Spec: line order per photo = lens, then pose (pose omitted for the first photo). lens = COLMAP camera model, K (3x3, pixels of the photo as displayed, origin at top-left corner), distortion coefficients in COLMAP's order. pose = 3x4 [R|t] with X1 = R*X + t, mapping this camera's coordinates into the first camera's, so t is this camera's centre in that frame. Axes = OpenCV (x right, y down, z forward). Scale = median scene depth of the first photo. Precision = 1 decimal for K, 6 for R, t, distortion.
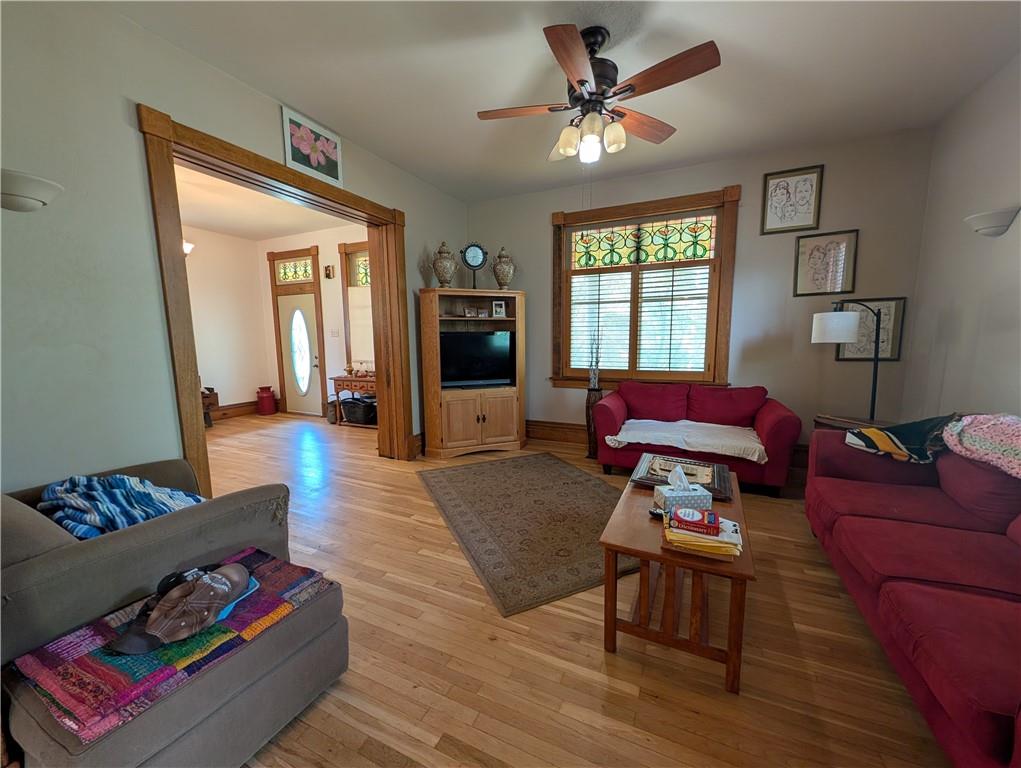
lens RADIAL K [[393.4, 0, 512.8], [0, 393.4, 386.1], [0, 0, 1]] dist [-0.001003, 0.000037]
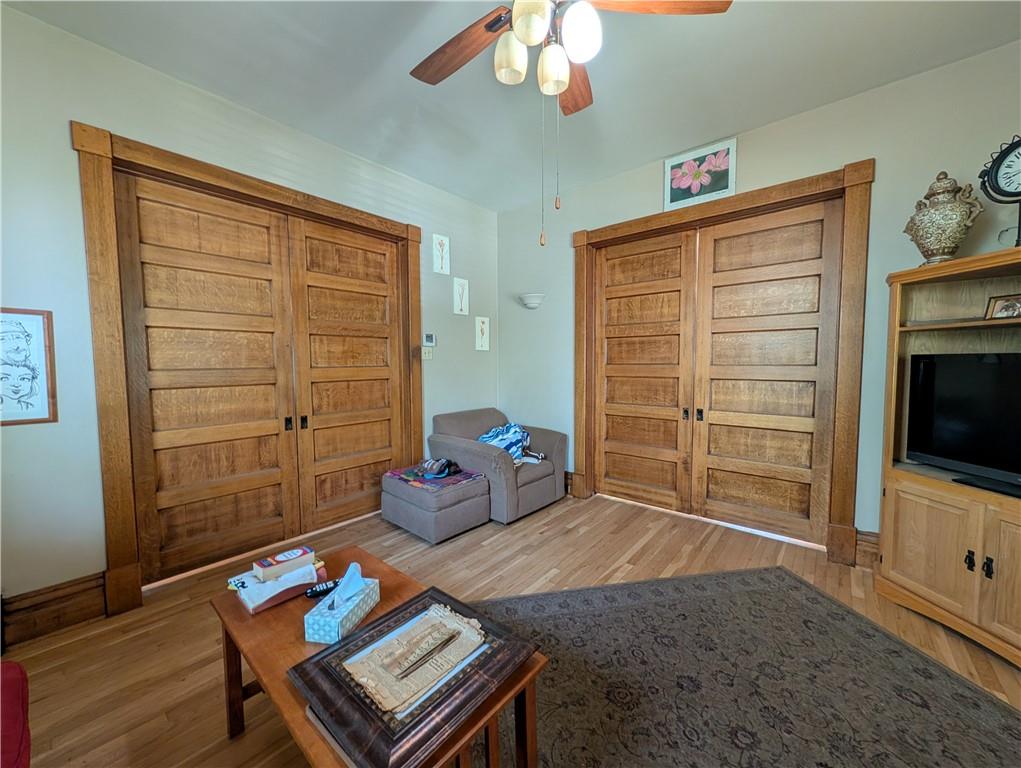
lens RADIAL K [[393.4, 0, 512.8], [0, 393.4, 386.1], [0, 0, 1]] dist [-0.001003, 0.000037]
pose [[-0.260802, 0.072159, -0.962692, 0.482610], [-0.114689, 0.987825, 0.105113, -0.098877], [0.958556, 0.137824, -0.249351, 0.684085]]
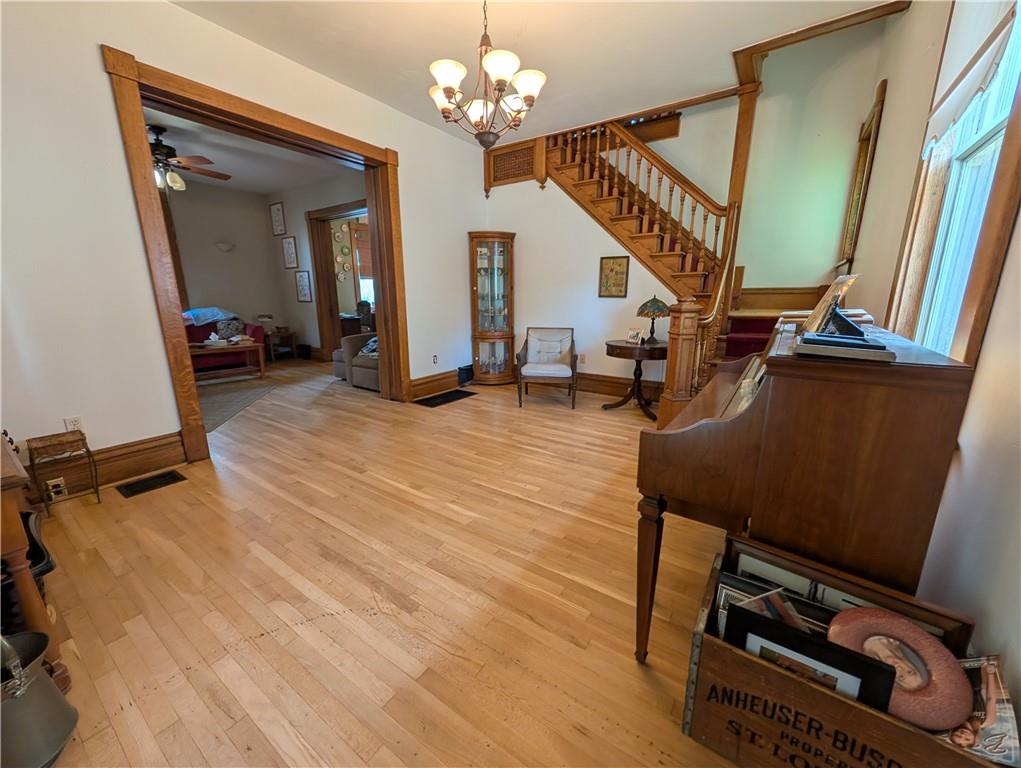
lens RADIAL K [[393.4, 0, 512.8], [0, 393.4, 386.1], [0, 0, 1]] dist [-0.001003, 0.000037]
pose [[-0.986047, -0.027048, 0.164256, -1.074368], [0.031483, 0.938605, 0.343555, -0.169276], [-0.163464, 0.343933, -0.924656, 1.672391]]
